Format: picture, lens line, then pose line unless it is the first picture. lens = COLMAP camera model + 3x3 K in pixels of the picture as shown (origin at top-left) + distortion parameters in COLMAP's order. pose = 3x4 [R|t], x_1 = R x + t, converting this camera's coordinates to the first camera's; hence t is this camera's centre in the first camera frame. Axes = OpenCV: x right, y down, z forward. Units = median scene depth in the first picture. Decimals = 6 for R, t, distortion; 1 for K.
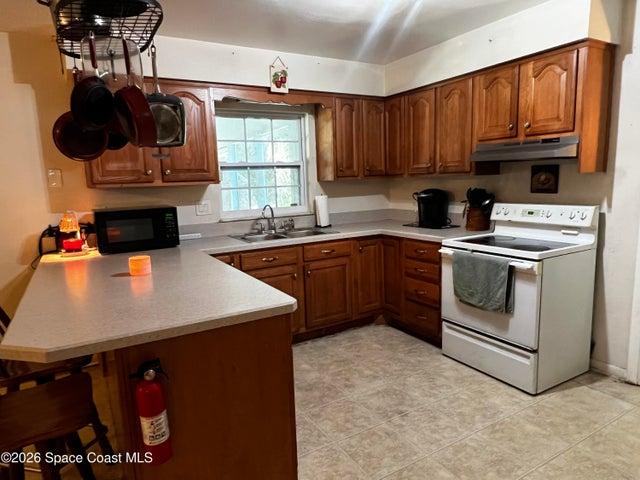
lens RADIAL K [[414.8, 0, 316.0], [0, 414.8, 243.6], [0, 0, 1]] dist [0.002943, -0.000523]
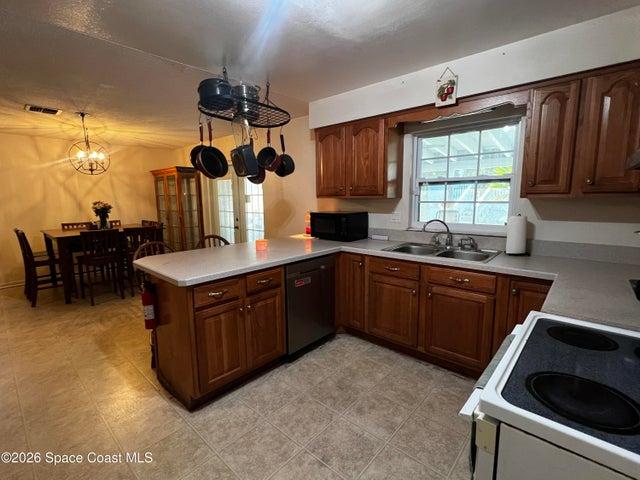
lens RADIAL K [[301.2, 0, 317.7], [0, 301.2, 239.3], [0, 0, 1]] dist [-0.003585, 0.000487]
pose [[0.308839, 0.163586, -0.936941, 0.580483], [-0.144876, 0.981694, 0.123645, -0.111760], [0.940016, 0.097554, 0.326885, 0.574835]]
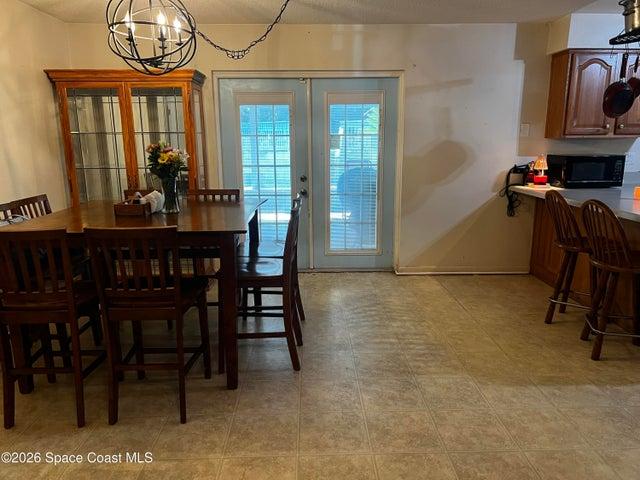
lens RADIAL K [[478.4, 0, 321.4], [0, 478.4, 245.3], [0, 0, 1]] dist [0.053886, -0.061463]
pose [[0.877462, 0.130043, -0.461681, -0.424779], [-0.096037, 0.990687, 0.096523, 0.123061], [0.469933, -0.040357, 0.881779, -0.694130]]
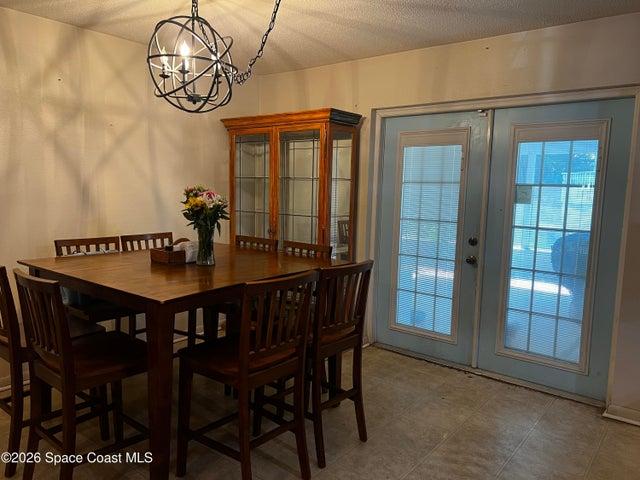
lens RADIAL K [[478.4, 0, 317.7], [0, 478.4, 239.2], [0, 0, 1]] dist [0.053886, -0.061463]
pose [[0.361932, 0.144939, -0.920868, -0.297192], [-0.180294, 0.980071, 0.083396, 0.026055], [0.914603, 0.135843, 0.380851, -0.101027]]
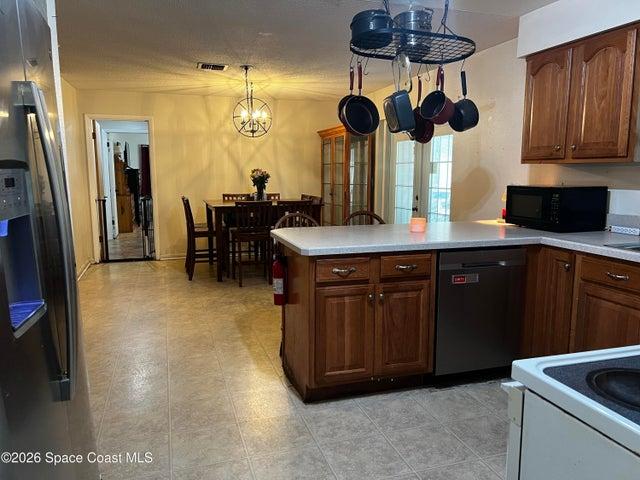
lens RADIAL K [[478.4, 0, 319.8], [0, 478.4, 241.9], [0, 0, 1]] dist [0.053886, -0.061463]
pose [[-0.211794, 0.173239, -0.961837, 0.758950], [-0.144776, 0.967744, 0.206183, -0.110759], [0.966531, 0.182920, -0.179882, 0.697949]]
